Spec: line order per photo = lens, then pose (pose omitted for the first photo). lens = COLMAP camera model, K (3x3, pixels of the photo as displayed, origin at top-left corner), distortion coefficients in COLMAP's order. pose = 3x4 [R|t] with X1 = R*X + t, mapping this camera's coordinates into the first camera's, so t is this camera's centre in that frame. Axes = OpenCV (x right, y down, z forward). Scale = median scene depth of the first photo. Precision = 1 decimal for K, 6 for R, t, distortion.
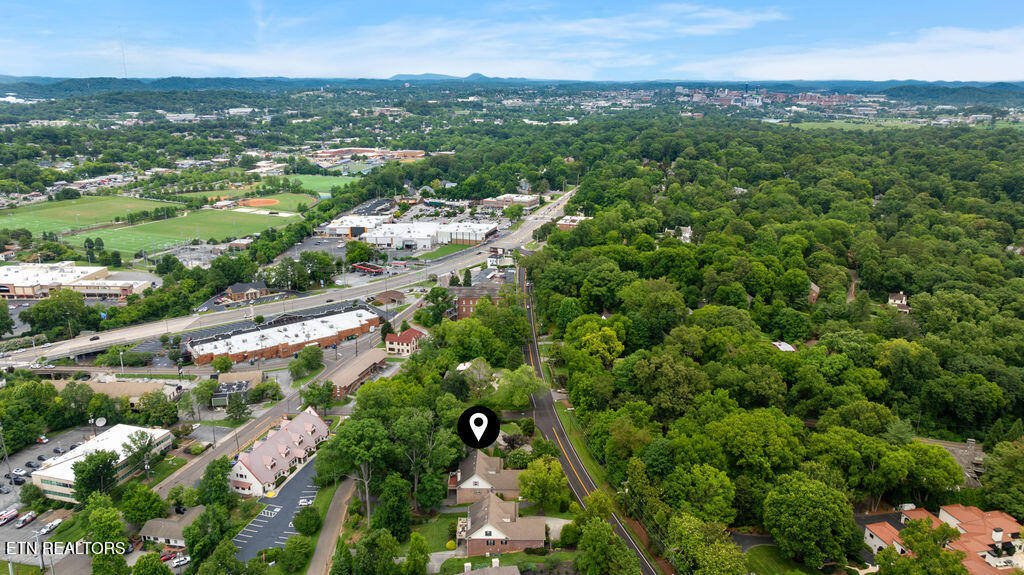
lens RADIAL K [[714.2, 0, 512.0], [0, 714.2, 287.5], [0, 0, 1]] dist [-0.016845, -0.000821]
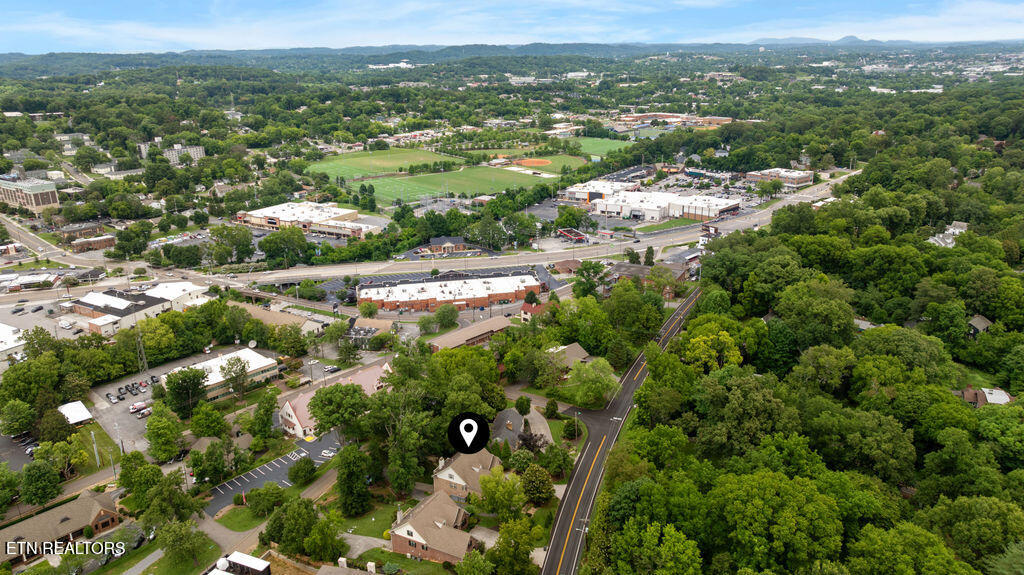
lens RADIAL K [[714.2, 0, 512.0], [0, 714.2, 287.5], [0, 0, 1]] dist [-0.016845, -0.000821]
pose [[0.893003, 0.130526, -0.430707, 0.106722], [-0.110922, 0.991329, 0.070444, -0.010473], [0.436167, -0.015131, 0.899739, 0.061263]]
